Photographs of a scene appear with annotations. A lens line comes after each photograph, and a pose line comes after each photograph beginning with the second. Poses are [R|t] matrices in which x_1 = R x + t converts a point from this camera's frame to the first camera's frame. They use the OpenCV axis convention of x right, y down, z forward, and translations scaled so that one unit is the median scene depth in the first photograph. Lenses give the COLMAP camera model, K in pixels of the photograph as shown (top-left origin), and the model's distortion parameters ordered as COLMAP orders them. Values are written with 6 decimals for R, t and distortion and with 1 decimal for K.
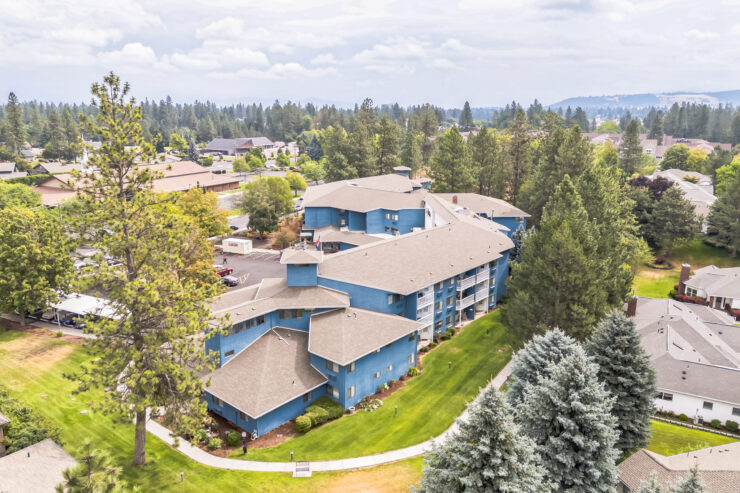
lens RADIAL K [[562.3, 0, 370.0], [0, 562.3, 246.5], [0, 0, 1]] dist [0.043480, -0.003999]
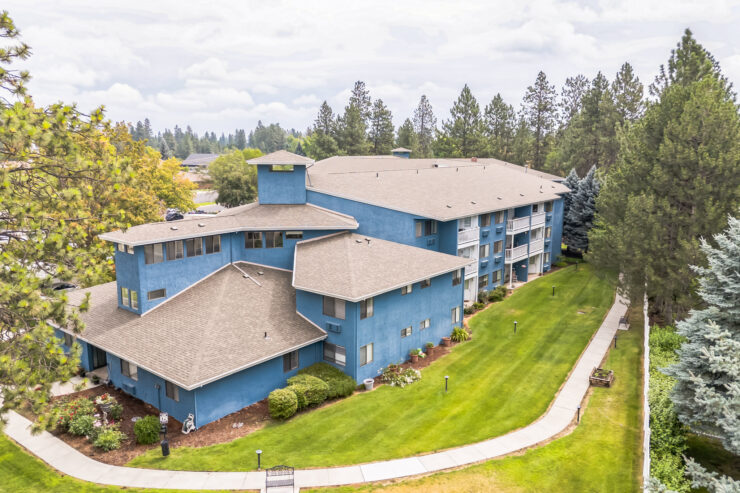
lens RADIAL K [[562.3, 0, 370.0], [0, 562.3, 246.5], [0, 0, 1]] dist [0.043480, -0.003999]
pose [[0.999581, -0.005951, 0.028337, -0.044708], [0.007871, 0.997644, -0.068147, 0.183369], [-0.027865, 0.068341, 0.997273, 0.408759]]
